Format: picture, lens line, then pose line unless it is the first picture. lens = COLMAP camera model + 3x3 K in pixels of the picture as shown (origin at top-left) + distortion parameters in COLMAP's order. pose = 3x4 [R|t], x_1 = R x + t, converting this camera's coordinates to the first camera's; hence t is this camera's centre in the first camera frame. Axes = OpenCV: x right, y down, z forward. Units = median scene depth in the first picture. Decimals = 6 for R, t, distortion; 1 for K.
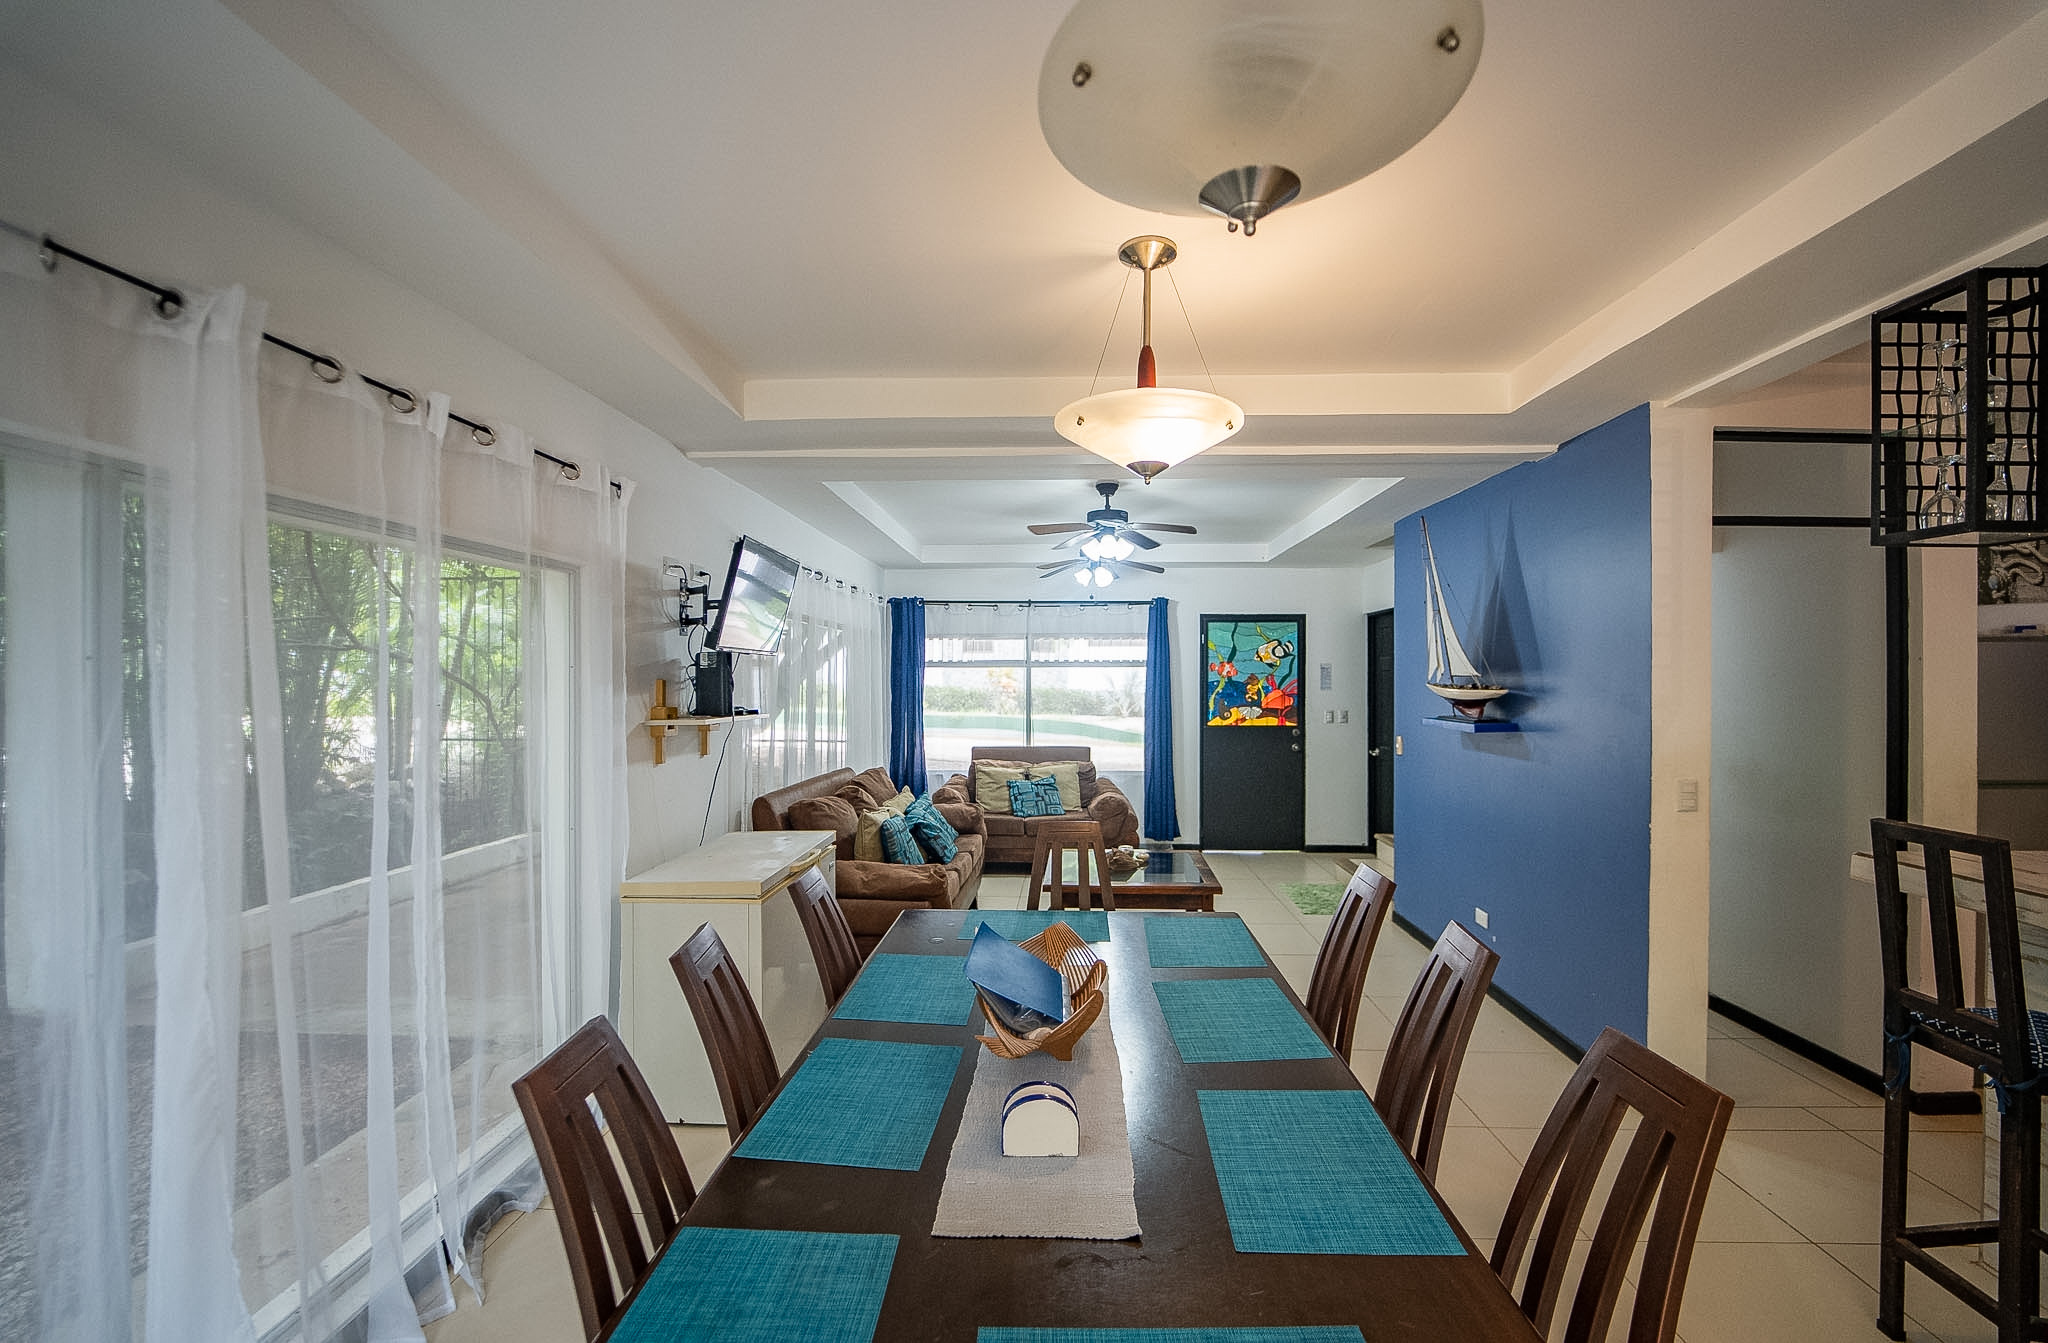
lens RADIAL K [[842.7, 0, 1018.8], [0, 842.7, 674.7], [0, 0, 1]] dist [-0.016780, -0.000120]
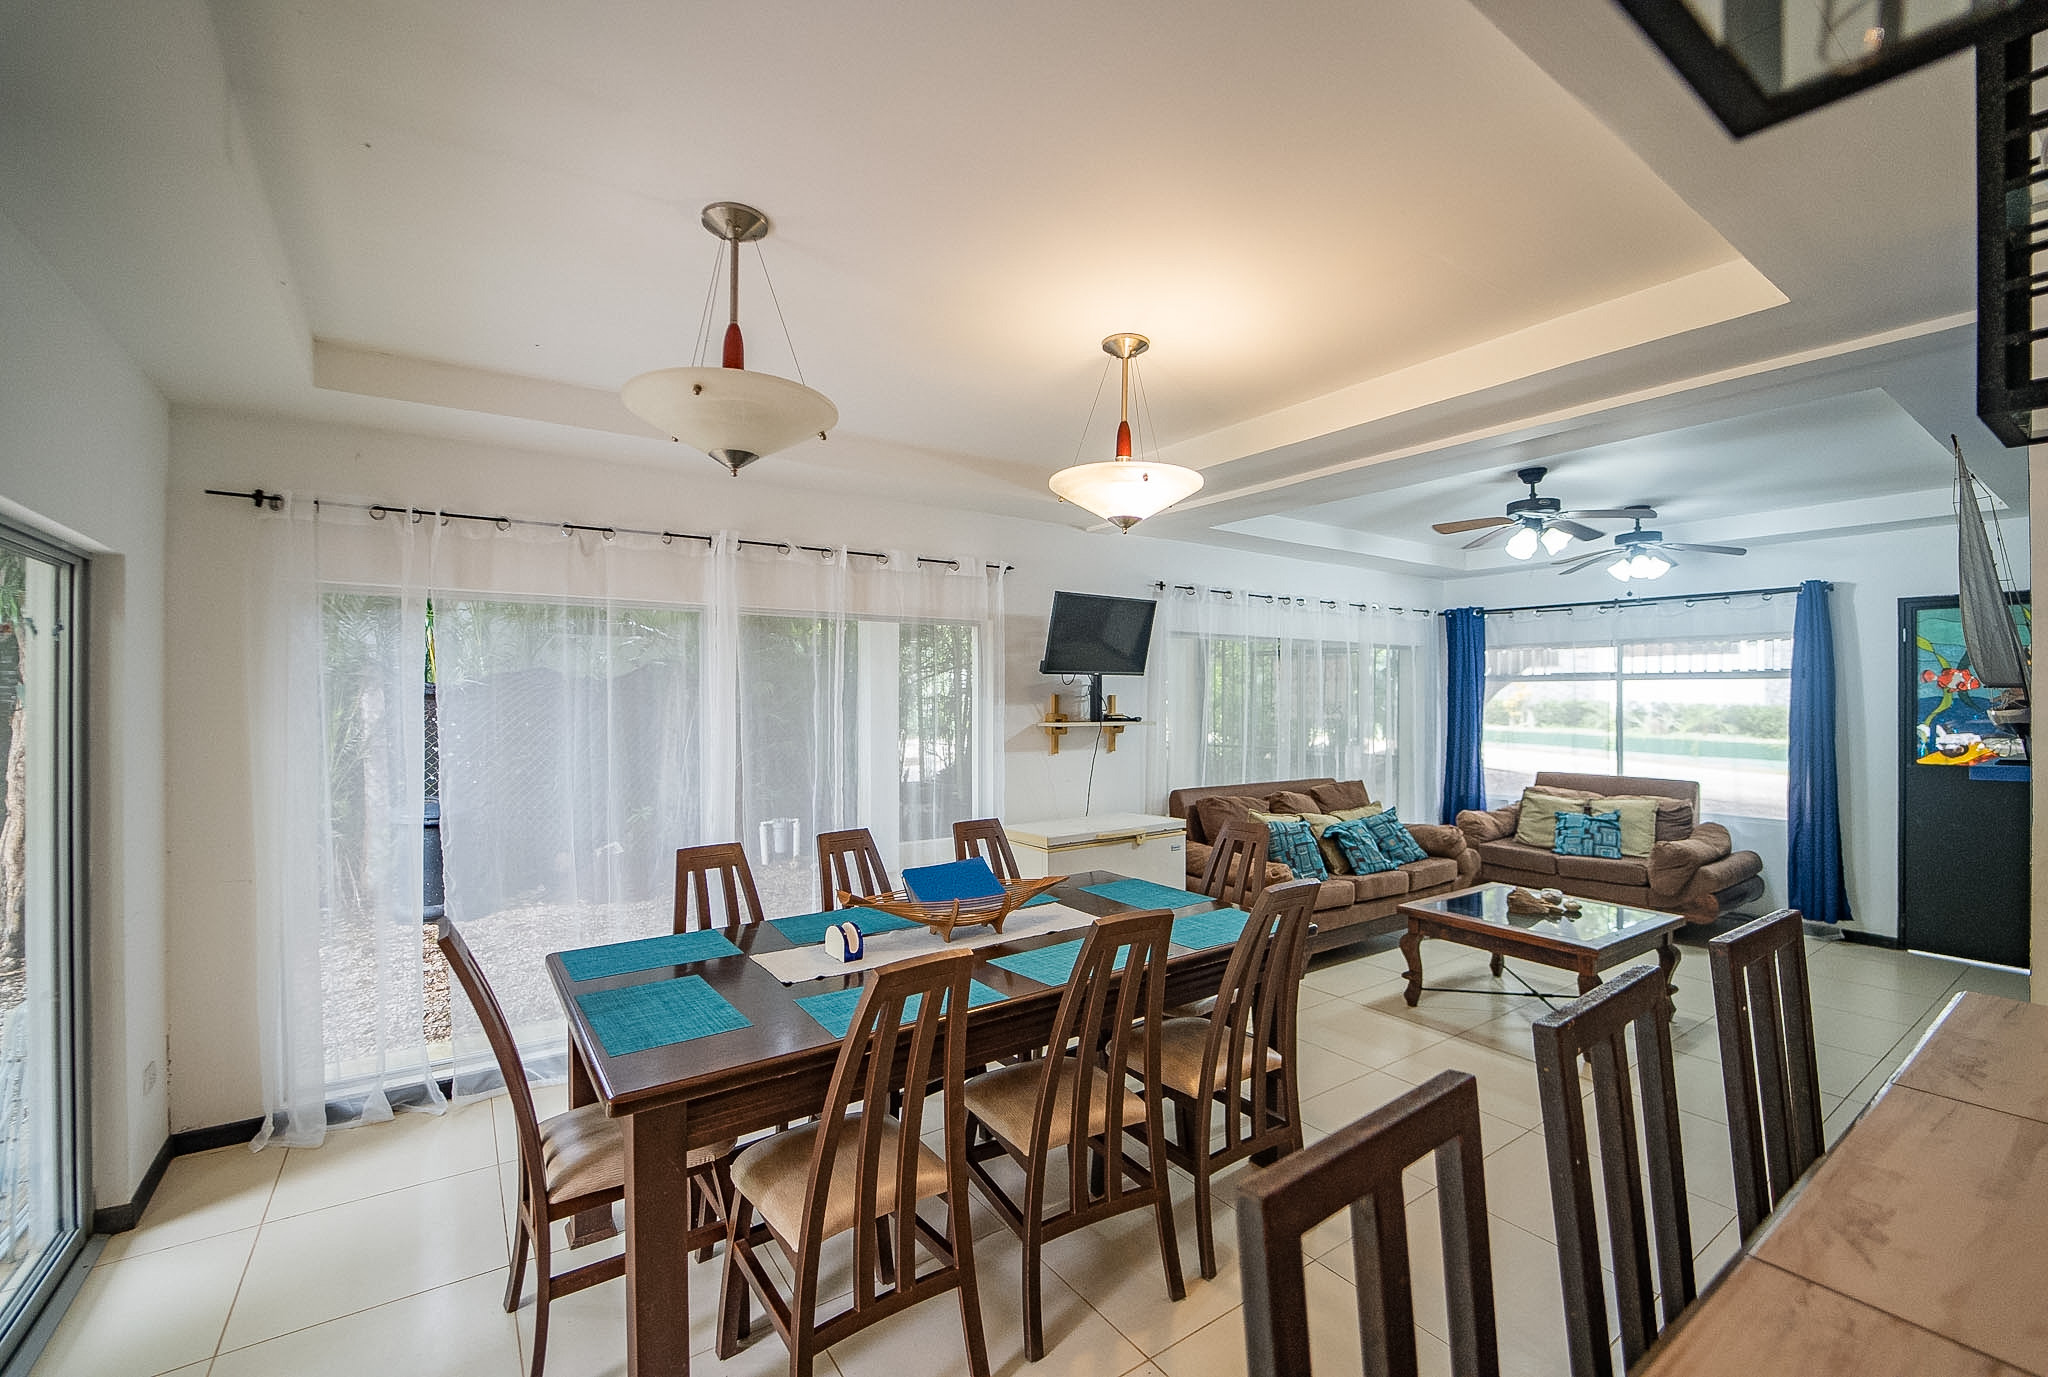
lens RADIAL K [[841.1, 0, 1027.8], [0, 841.1, 692.2], [0, 0, 1]] dist [-0.014026, 0.000140]
pose [[0.626652, -0.002950, -0.779294, 0.301192], [0.003354, 0.999994, -0.001089, 0.001636], [0.779292, -0.001931, 0.626658, 0.034263]]
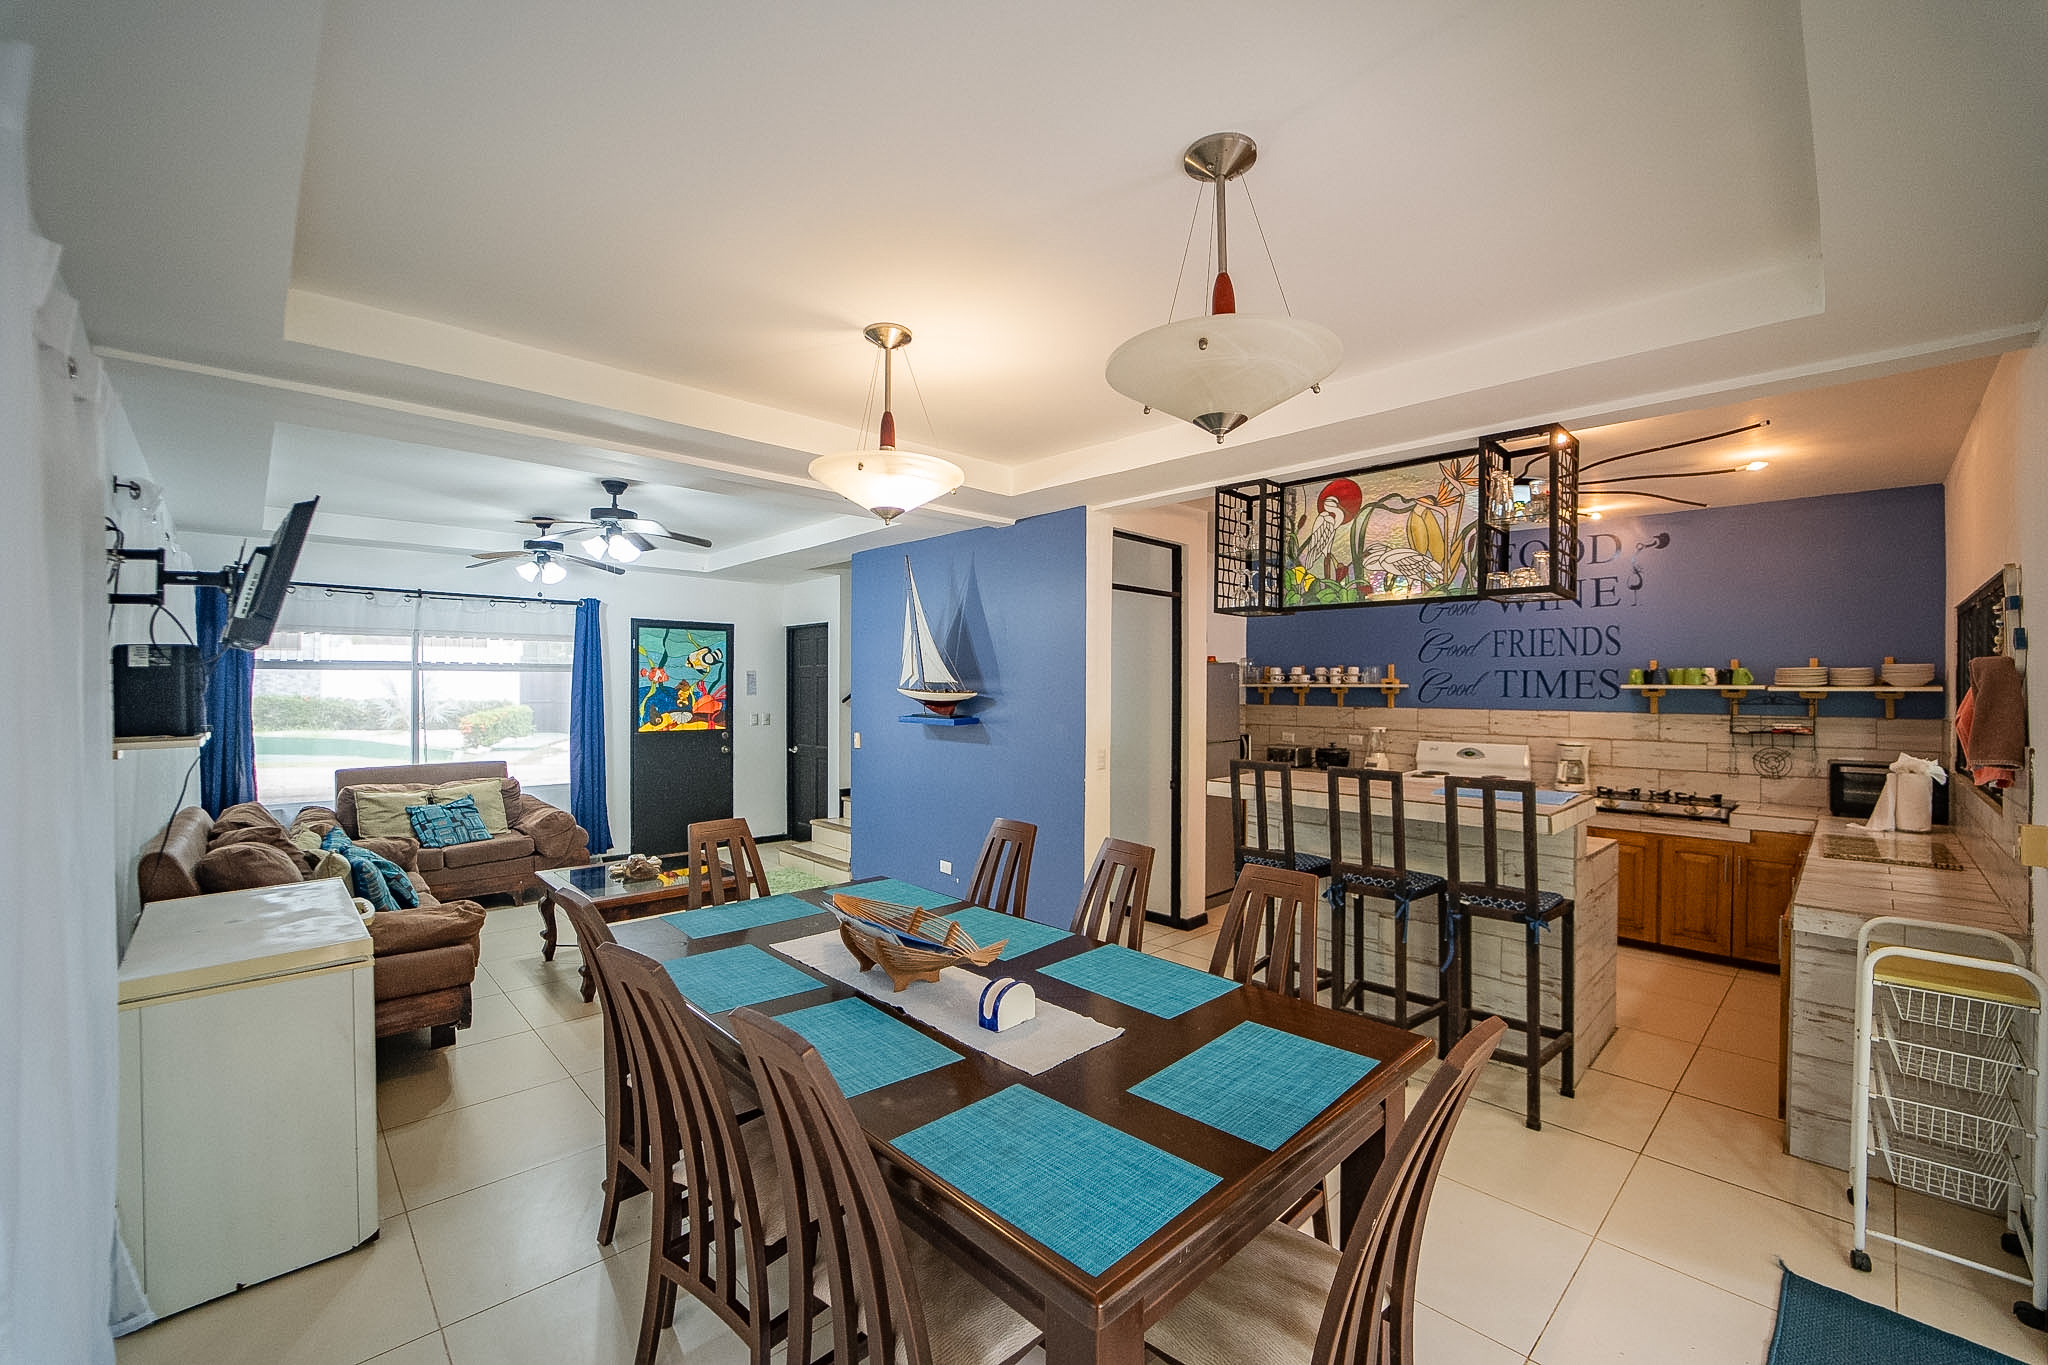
lens RADIAL K [[838.4, 0, 1008.8], [0, 838.4, 685.5], [0, 0, 1]] dist [-0.011151, -0.000207]
pose [[0.700352, 0.001123, 0.713796, -0.174303], [-0.005209, 0.999980, 0.003538, 0.000342], [-0.713778, -0.006197, 0.700344, 0.005766]]
